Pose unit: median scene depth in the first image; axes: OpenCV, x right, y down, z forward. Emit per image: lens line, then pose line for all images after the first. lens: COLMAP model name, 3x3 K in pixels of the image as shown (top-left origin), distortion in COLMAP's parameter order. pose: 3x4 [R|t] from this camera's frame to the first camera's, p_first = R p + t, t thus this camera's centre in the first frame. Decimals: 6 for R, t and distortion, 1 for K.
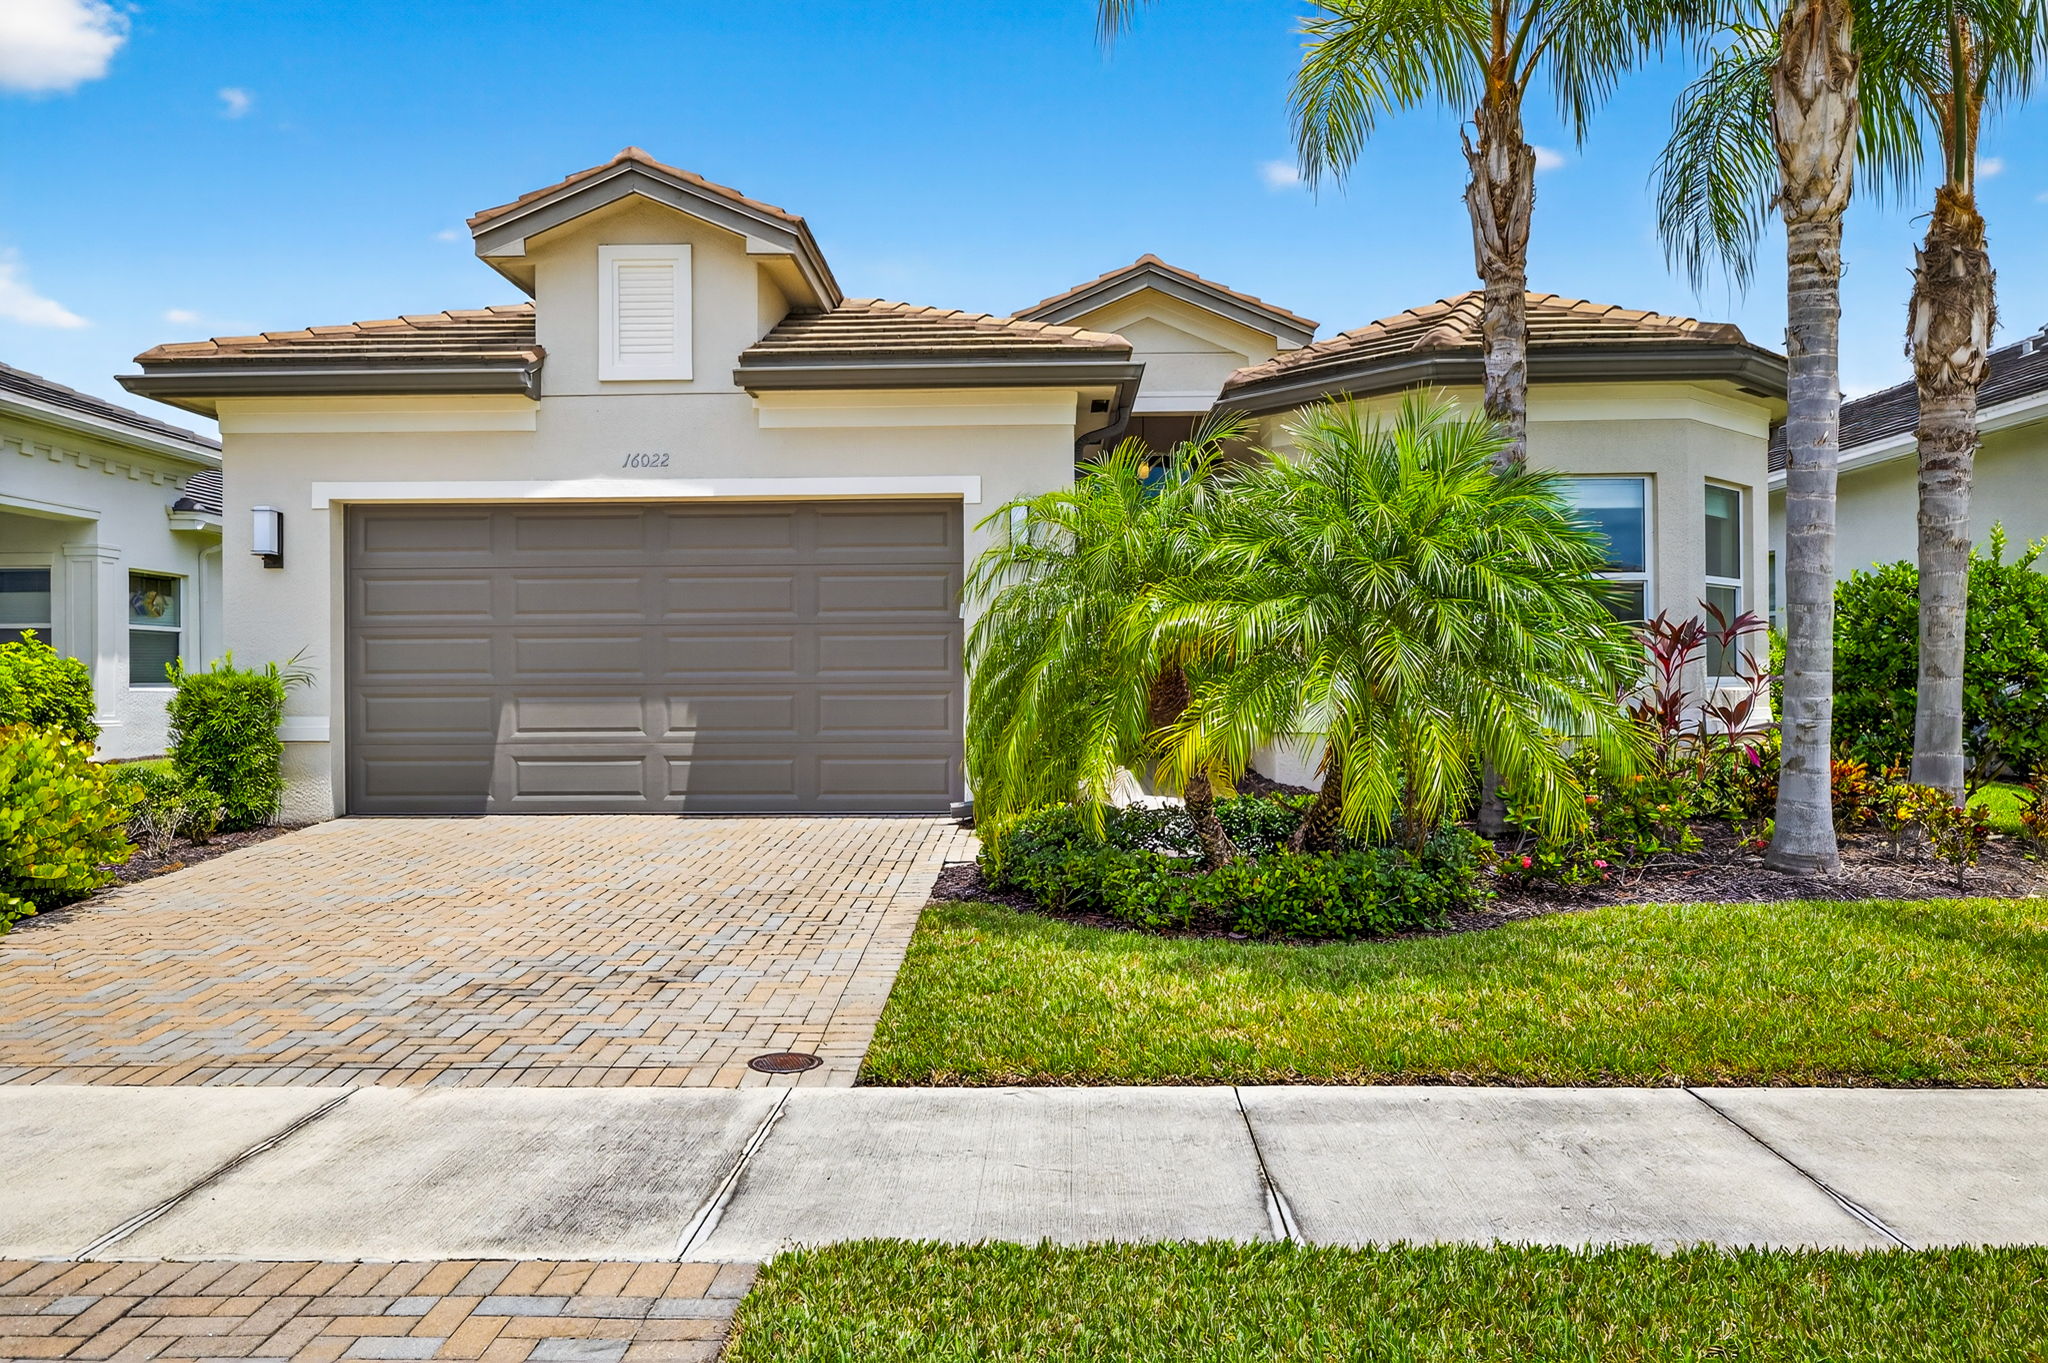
lens RADIAL K [[866.0, 0, 1020.1], [0, 866.0, 678.9], [0, 0, 1]] dist [0.003572, 0.000139]
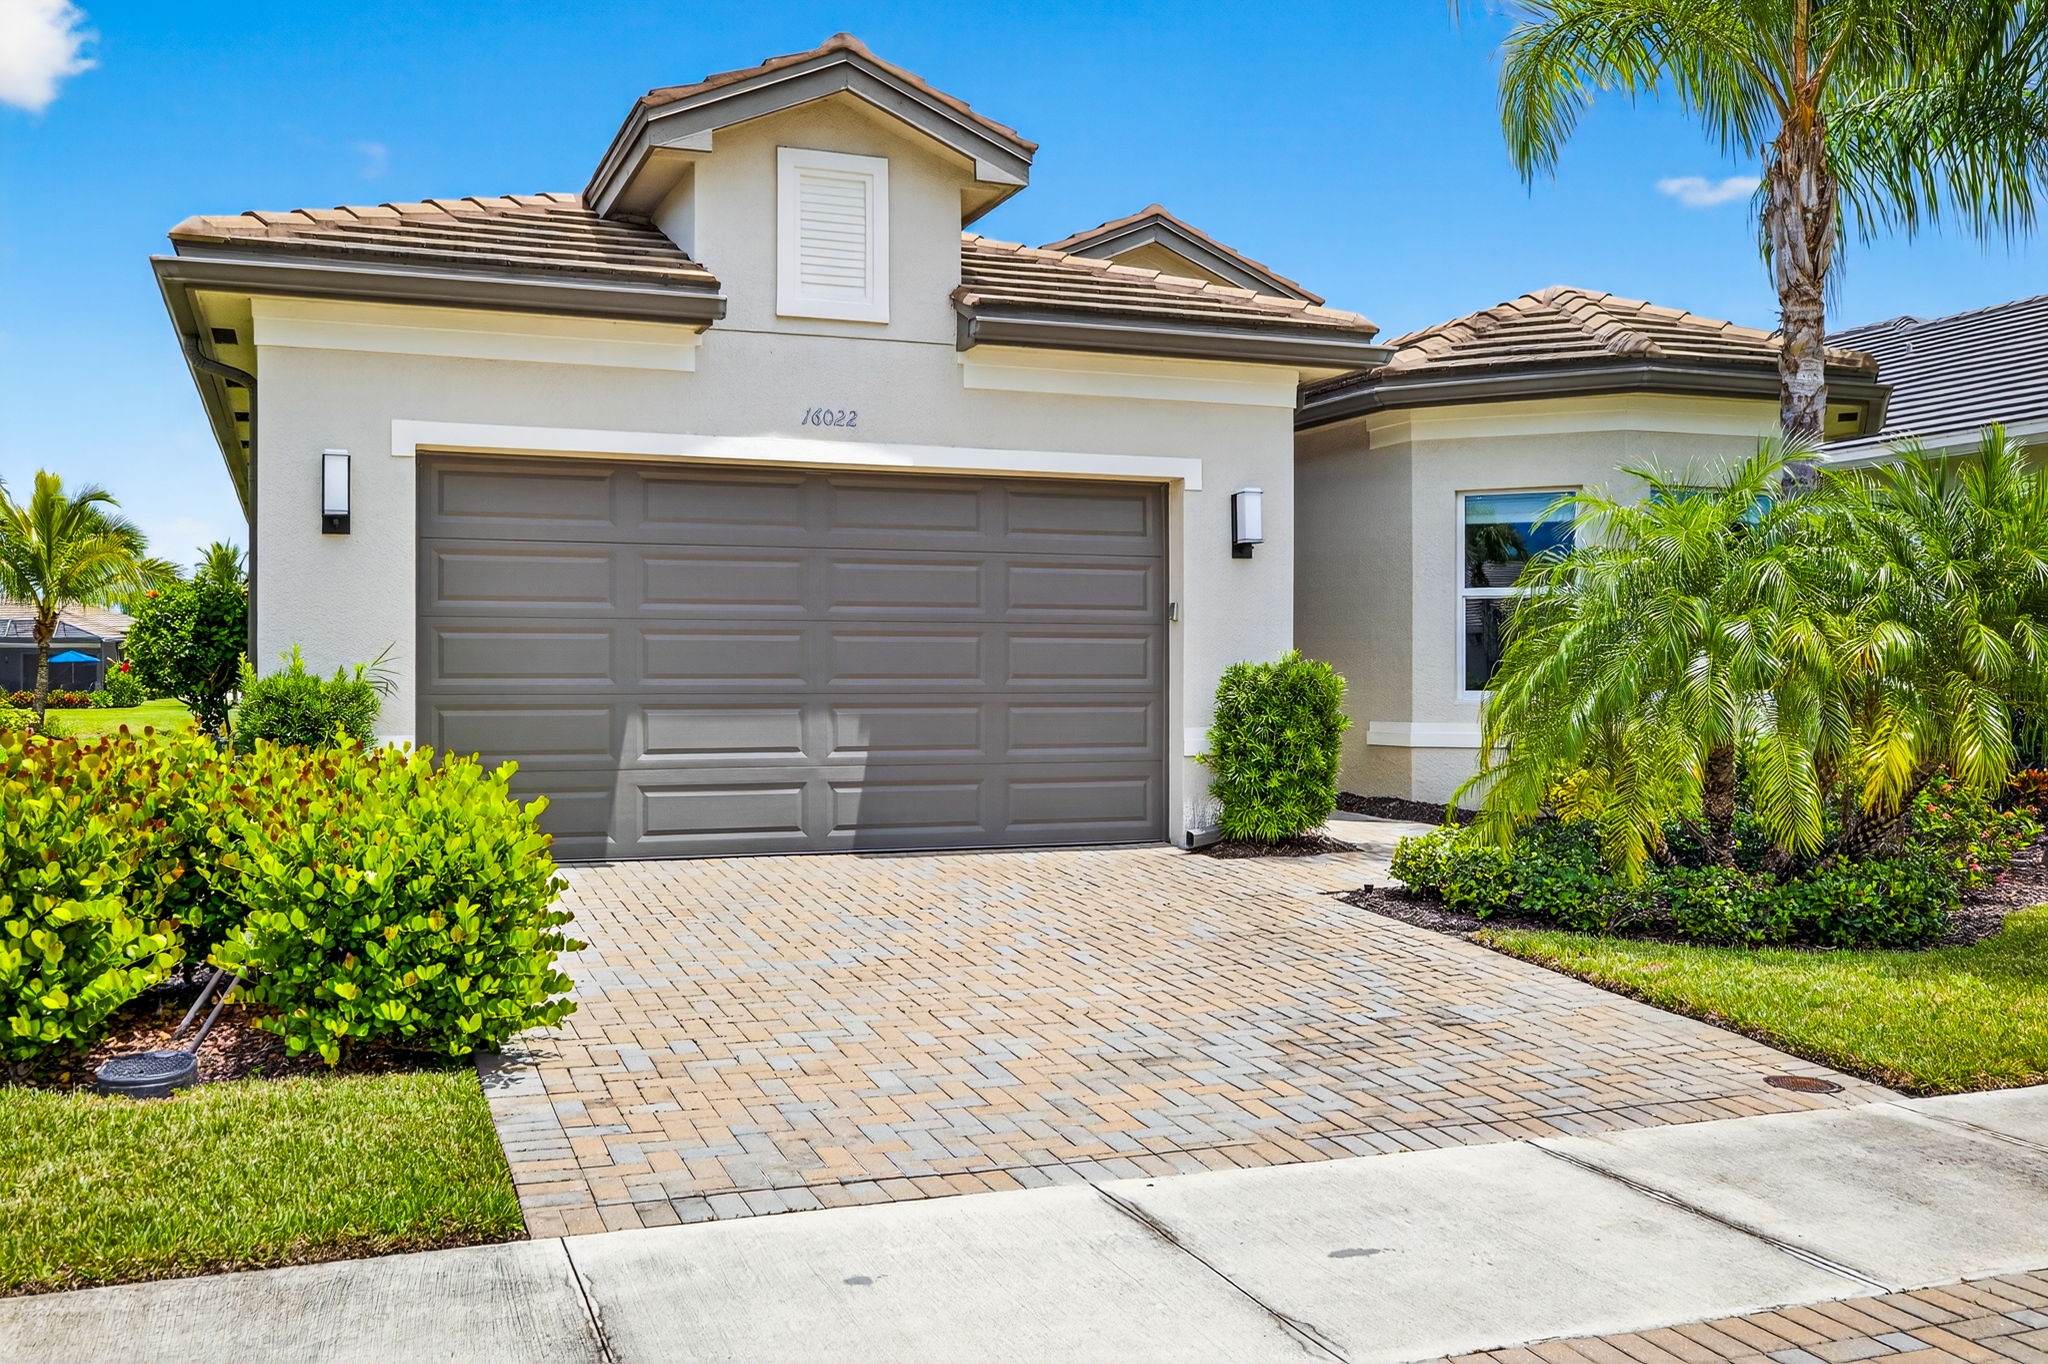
lens RADIAL K [[1029.4, 0, 1024.0], [0, 1029.4, 685.6], [0, 0, 1]] dist [-0.001517, -0.000338]
pose [[0.974437, 0.005958, 0.224580, -0.457933], [-0.005566, 0.999982, -0.002380, -0.000081], [-0.224590, 0.001069, 0.974453, 0.020519]]
